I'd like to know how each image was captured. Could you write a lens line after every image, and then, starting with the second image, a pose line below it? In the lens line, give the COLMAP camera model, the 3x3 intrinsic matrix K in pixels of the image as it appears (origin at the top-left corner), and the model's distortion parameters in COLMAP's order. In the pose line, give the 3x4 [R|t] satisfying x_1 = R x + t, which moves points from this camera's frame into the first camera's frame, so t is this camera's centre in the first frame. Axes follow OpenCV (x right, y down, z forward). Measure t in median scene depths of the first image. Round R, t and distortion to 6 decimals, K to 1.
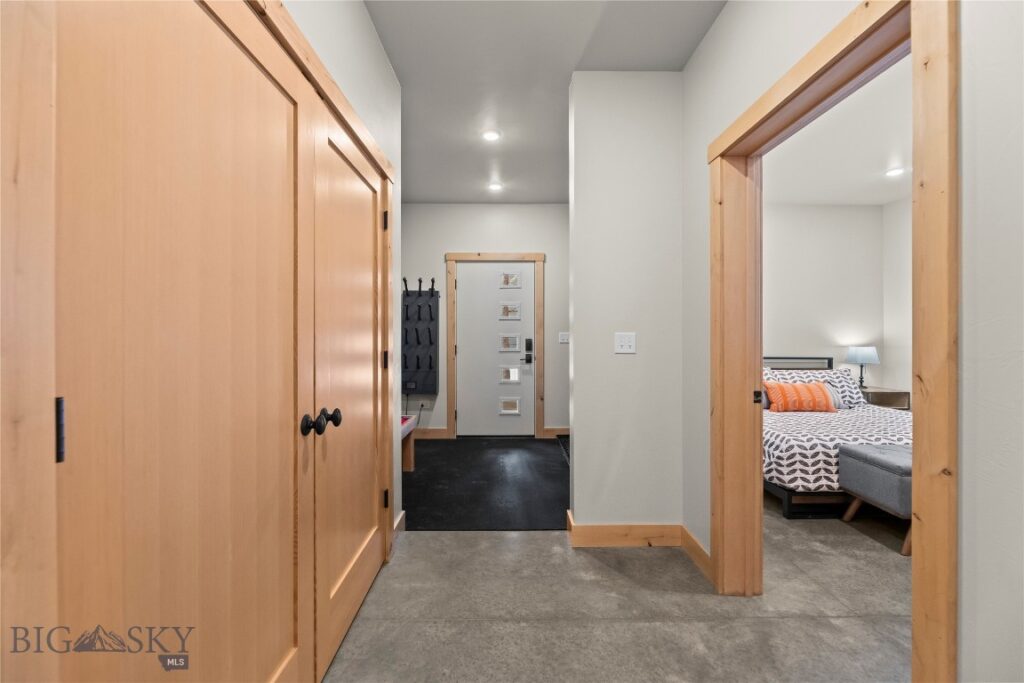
lens RADIAL K [[411.7, 0, 522.4], [0, 411.7, 339.1], [0, 0, 1]] dist [-0.002361, 0.000105]
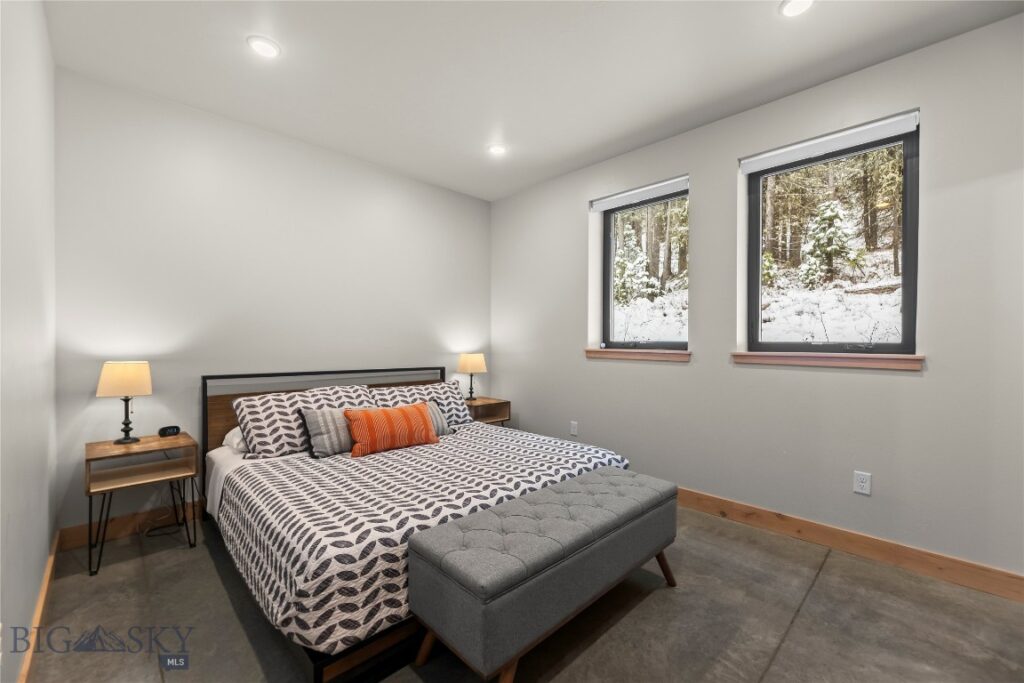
lens RADIAL K [[411.7, 0, 509.8], [0, 411.7, 337.7], [0, 0, 1]] dist [-0.002361, 0.000105]
pose [[0.737625, 0.009755, 0.675140, 0.473059], [0.002019, 0.999859, -0.016653, -0.003559], [-0.675208, 0.013647, 0.737501, 0.471336]]
